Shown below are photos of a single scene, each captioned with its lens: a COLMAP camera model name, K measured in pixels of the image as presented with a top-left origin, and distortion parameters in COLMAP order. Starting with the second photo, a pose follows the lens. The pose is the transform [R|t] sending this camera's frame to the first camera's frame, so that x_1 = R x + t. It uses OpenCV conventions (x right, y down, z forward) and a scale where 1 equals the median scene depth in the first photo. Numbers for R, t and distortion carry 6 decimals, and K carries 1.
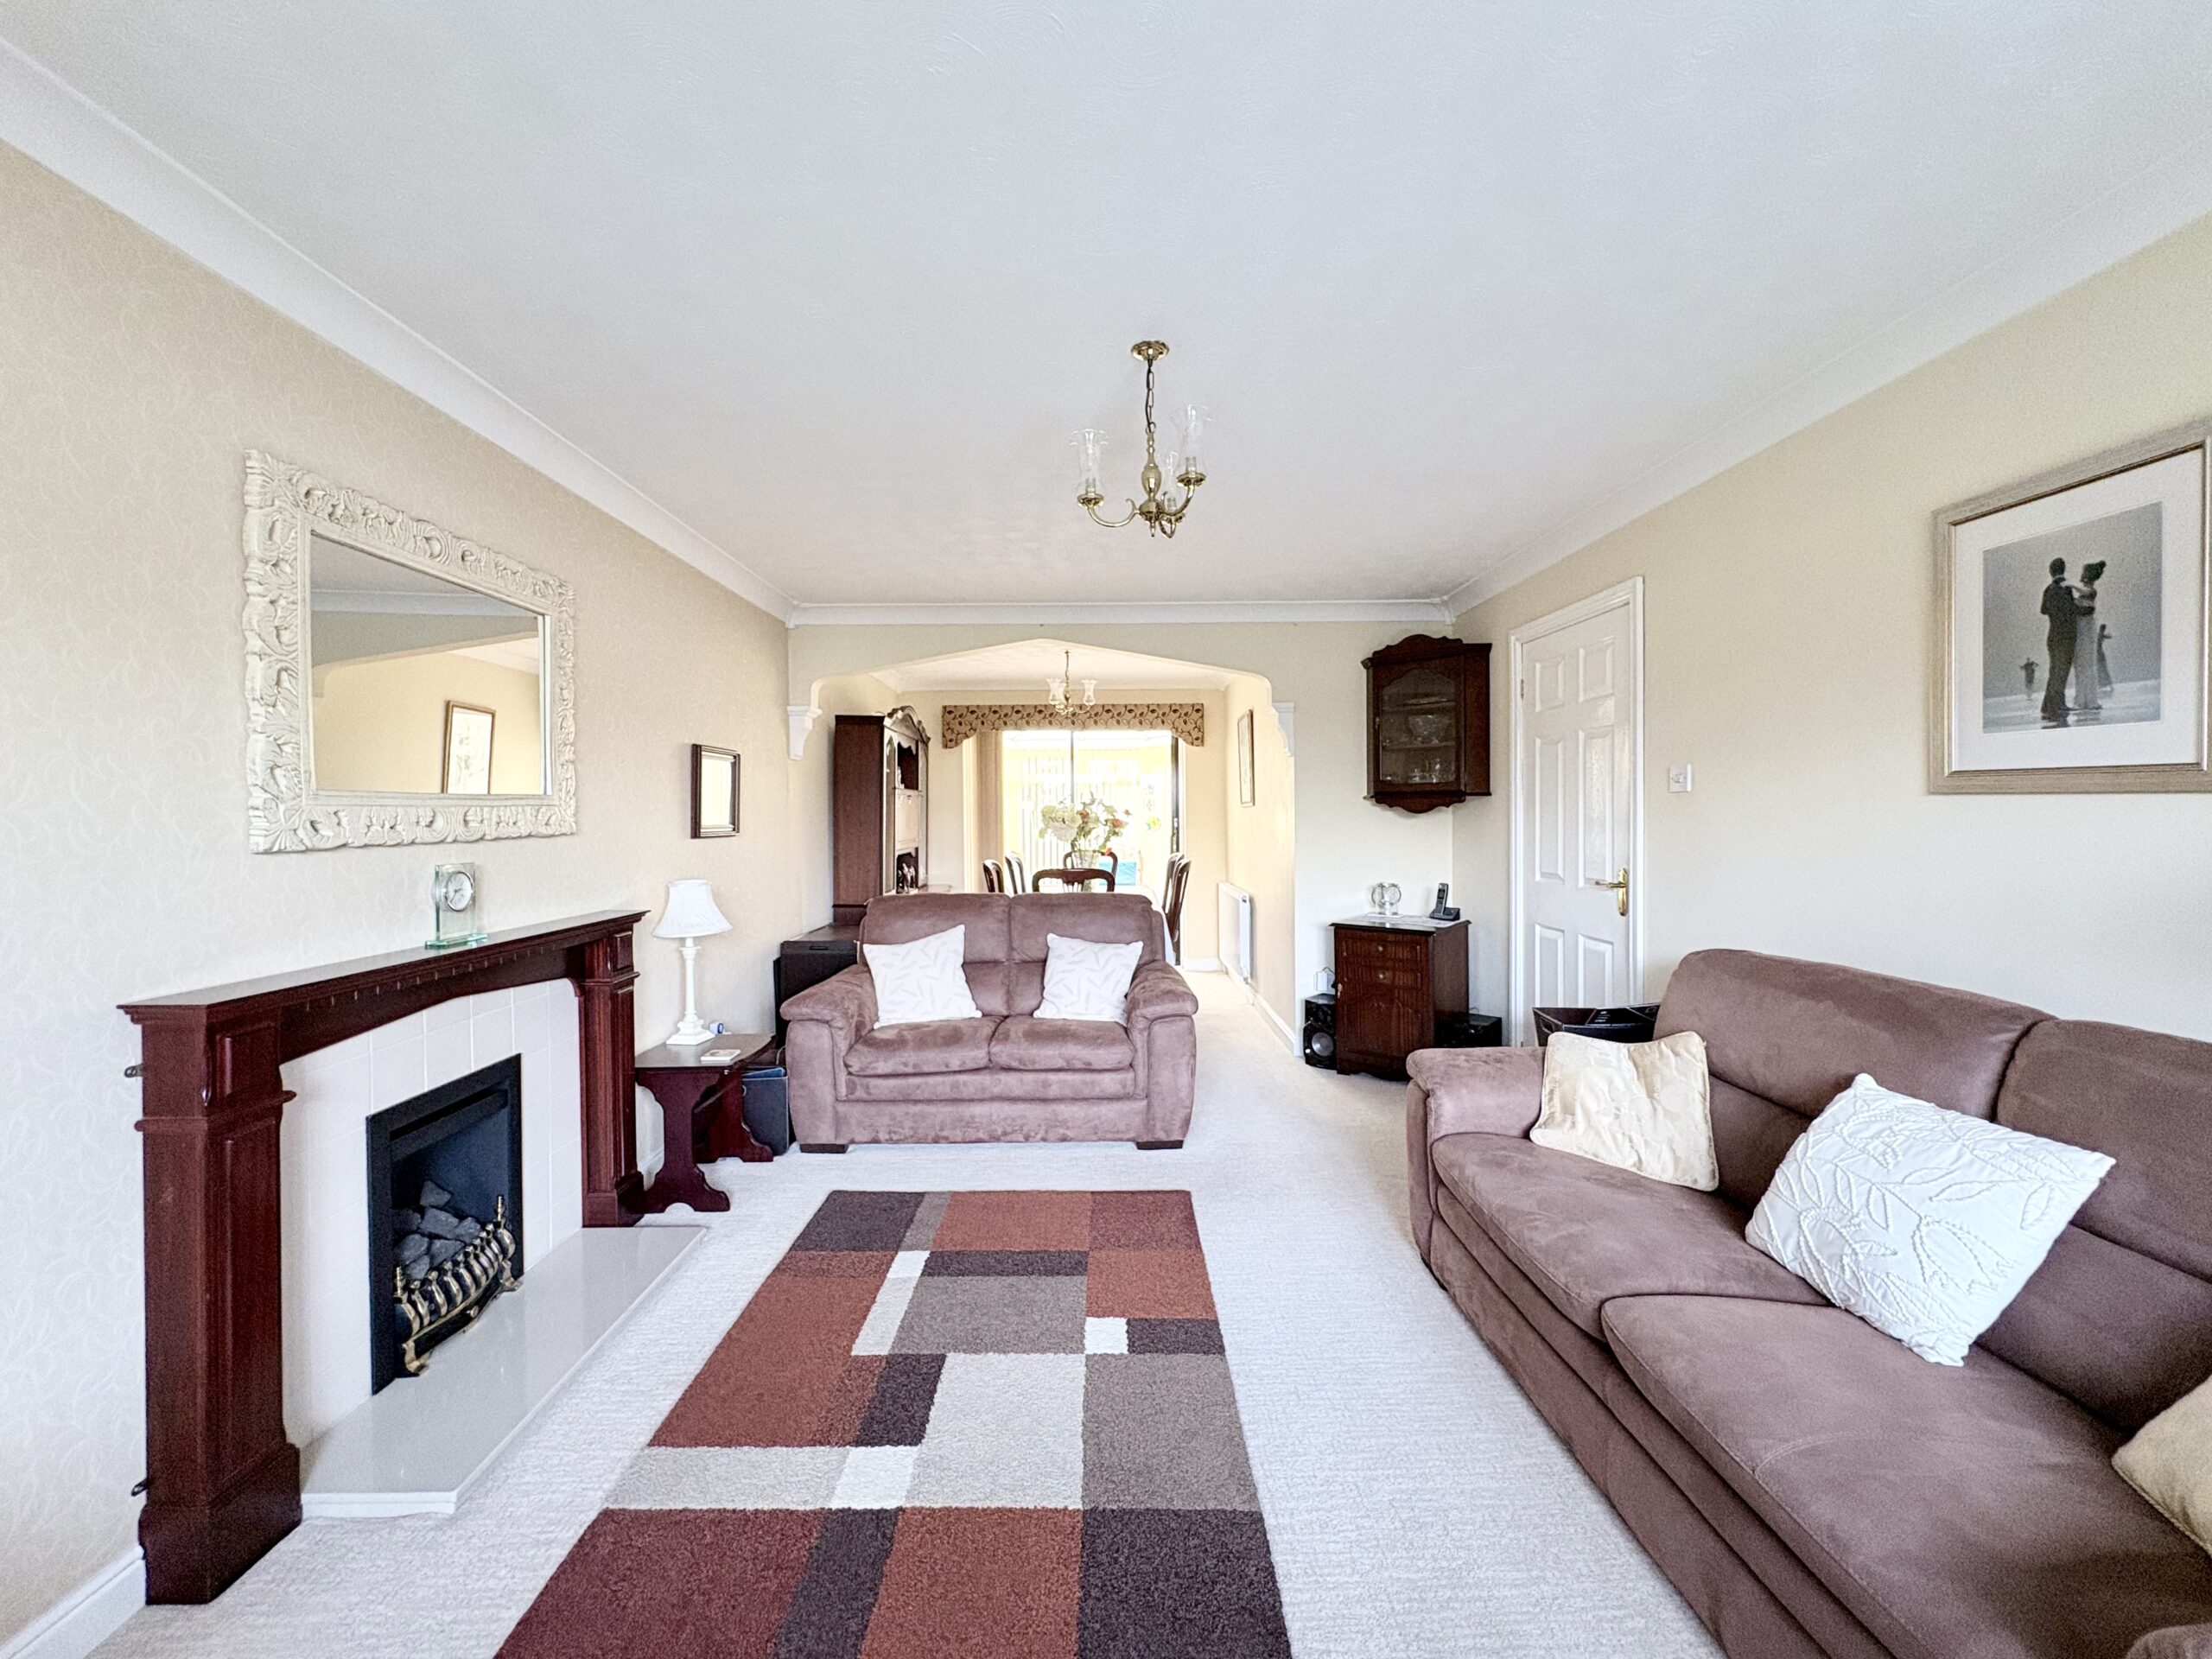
lens RADIAL K [[881.3, 0, 1100.5], [0, 881.3, 826.9], [0, 0, 1]] dist [-0.001008, 0.000078]
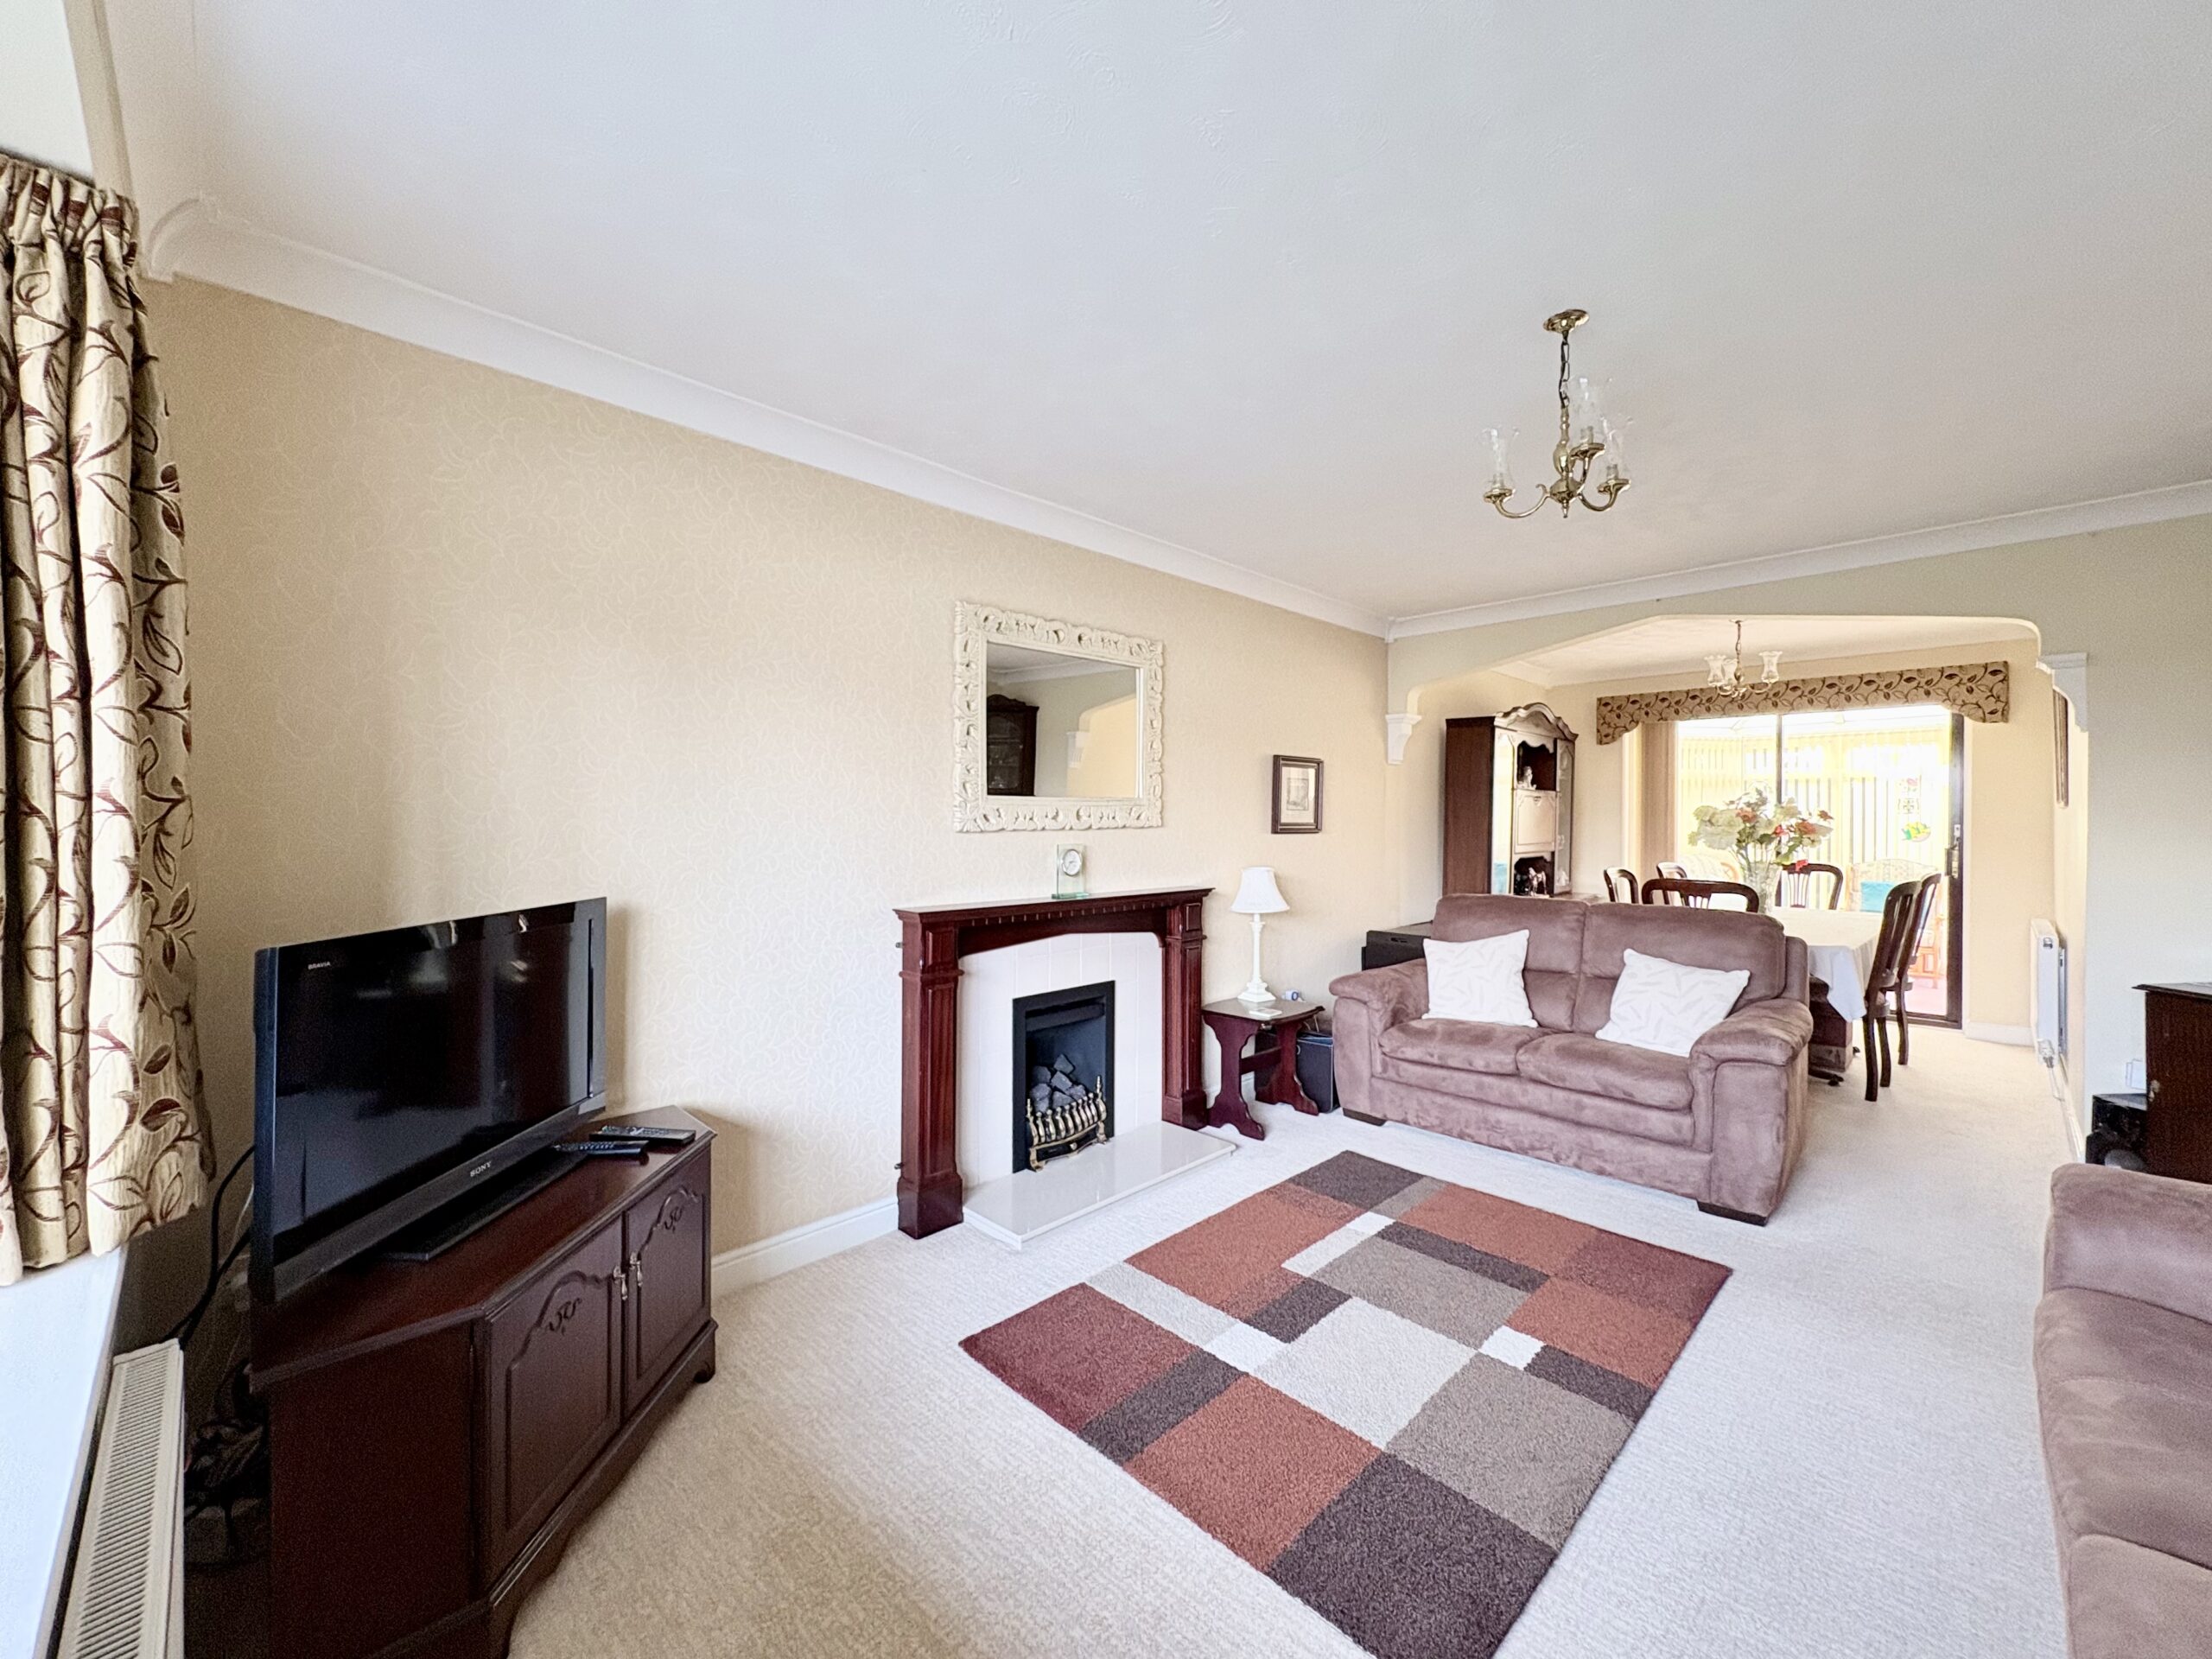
lens RADIAL K [[881.3, 0, 1102.2], [0, 881.3, 824.8], [0, 0, 1]] dist [-0.001008, 0.000078]
pose [[0.699527, 0.011571, -0.714512, 0.360489], [-0.016811, 0.999859, -0.000266, 0.008093], [0.714408, 0.012198, 0.699623, -0.010413]]
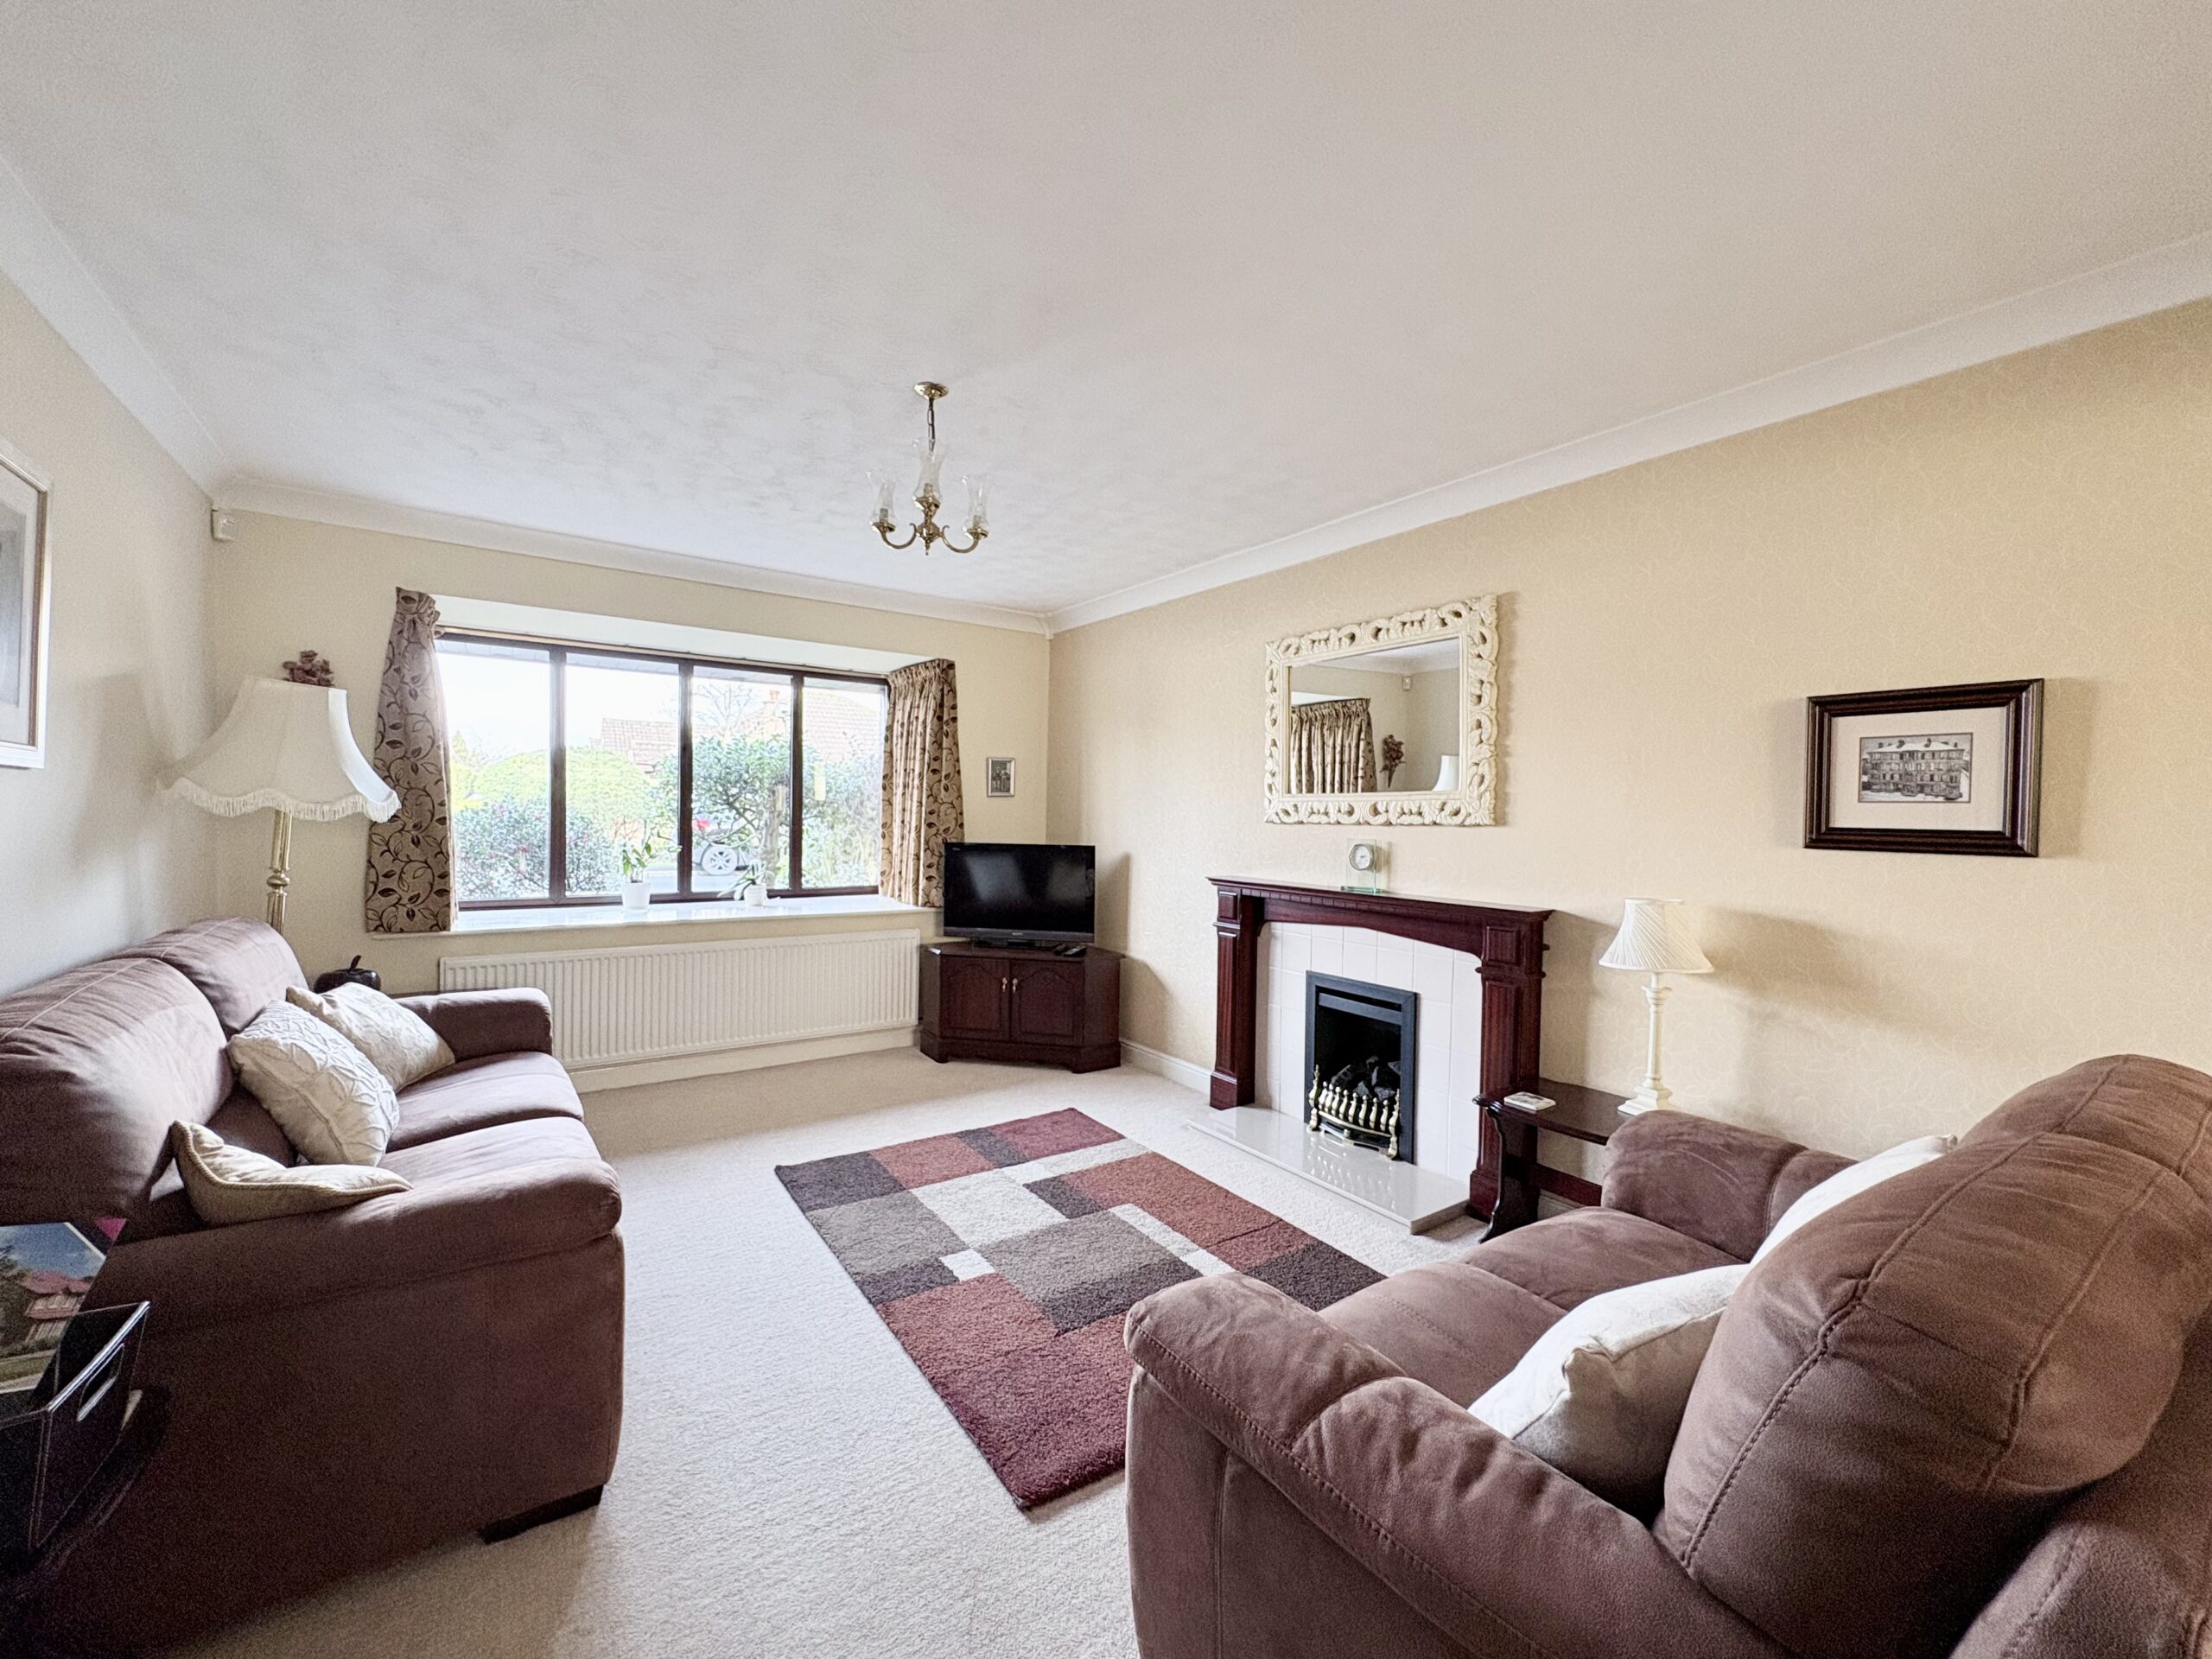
lens RADIAL K [[881.3, 0, 1097.4], [0, 881.3, 819.5], [0, 0, 1]] dist [-0.001008, 0.000078]
pose [[-0.828330, -0.001967, -0.560237, 0.475704], [-0.019824, 0.999470, 0.025802, -0.020672], [0.559890, 0.032479, -0.827930, 1.909214]]
